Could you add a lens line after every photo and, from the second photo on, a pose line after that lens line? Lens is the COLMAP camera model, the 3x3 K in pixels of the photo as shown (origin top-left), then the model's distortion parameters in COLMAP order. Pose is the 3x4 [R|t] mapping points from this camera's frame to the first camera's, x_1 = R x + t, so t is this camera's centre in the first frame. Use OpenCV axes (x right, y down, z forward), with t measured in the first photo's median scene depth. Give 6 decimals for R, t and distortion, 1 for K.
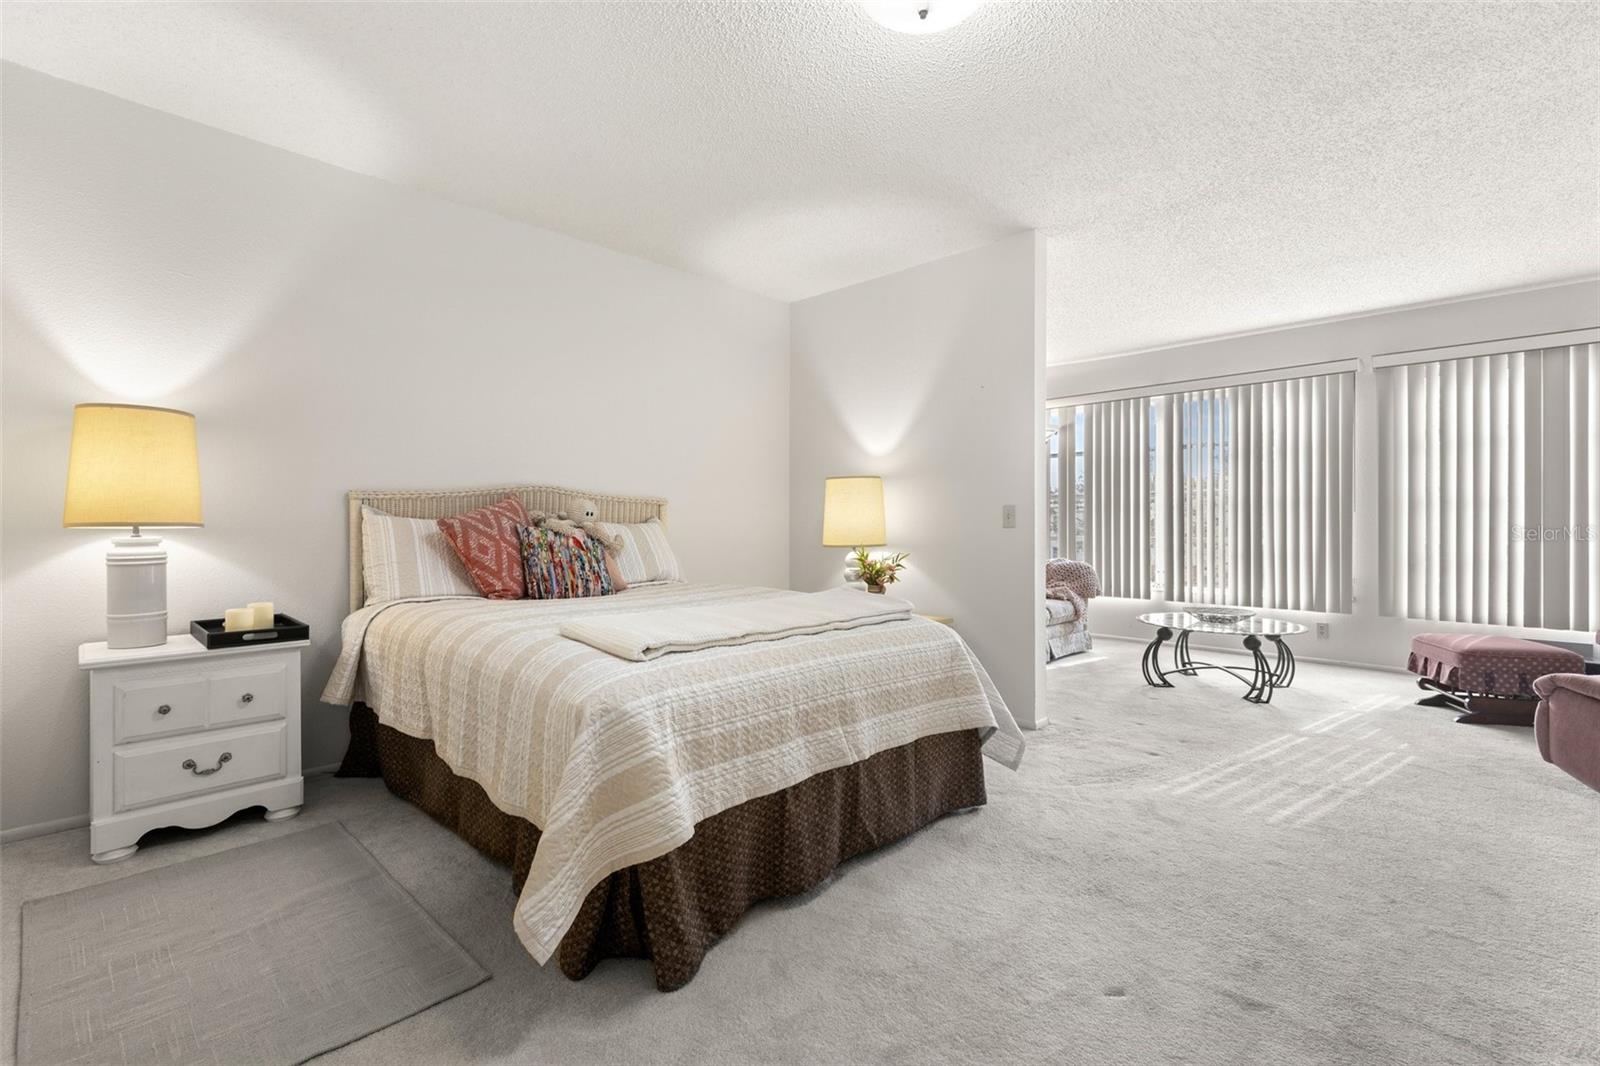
lens RADIAL K [[724.0, 0, 798.3], [0, 724.0, 527.3], [0, 0, 1]] dist [0.009716, -0.000995]
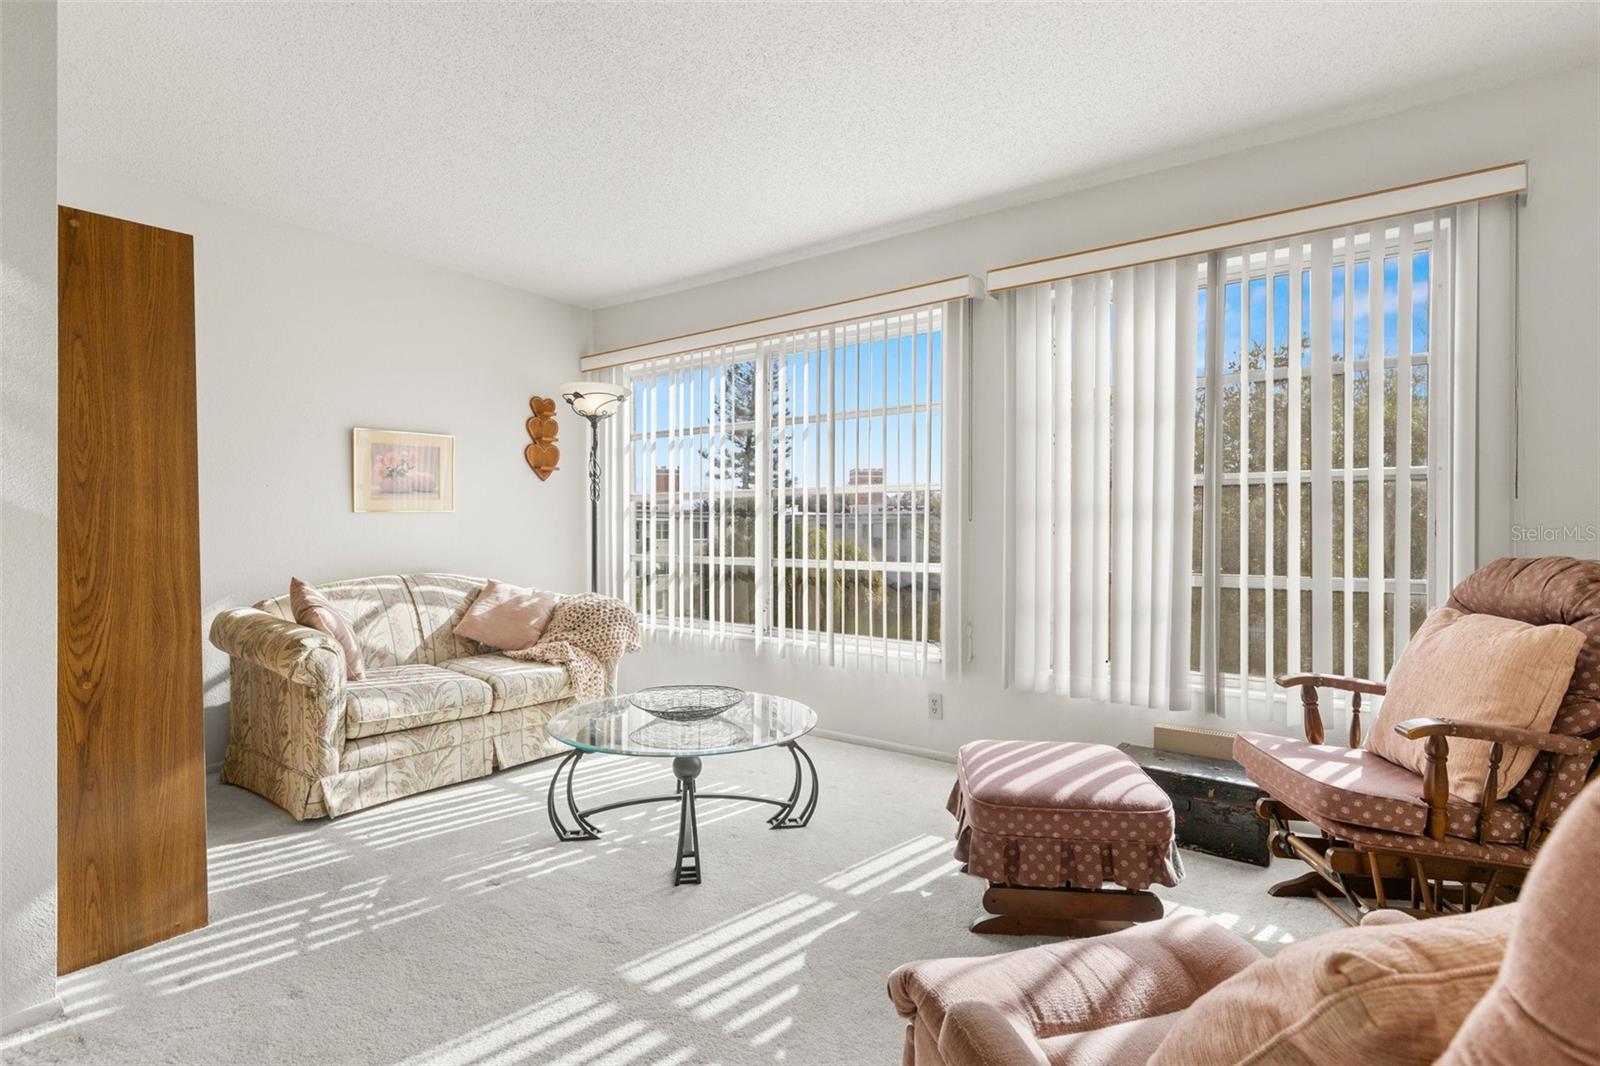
lens RADIAL K [[783.6, 0, 800.0], [0, 783.6, 533.0], [0, 0, 1]] dist [-0.002367, -0.000322]
pose [[0.990167, 0.000738, 0.139889, 0.989501], [-0.000744, 1.000000, -0.000014, -0.020515], [-0.139889, -0.000090, 0.990167, 0.659147]]
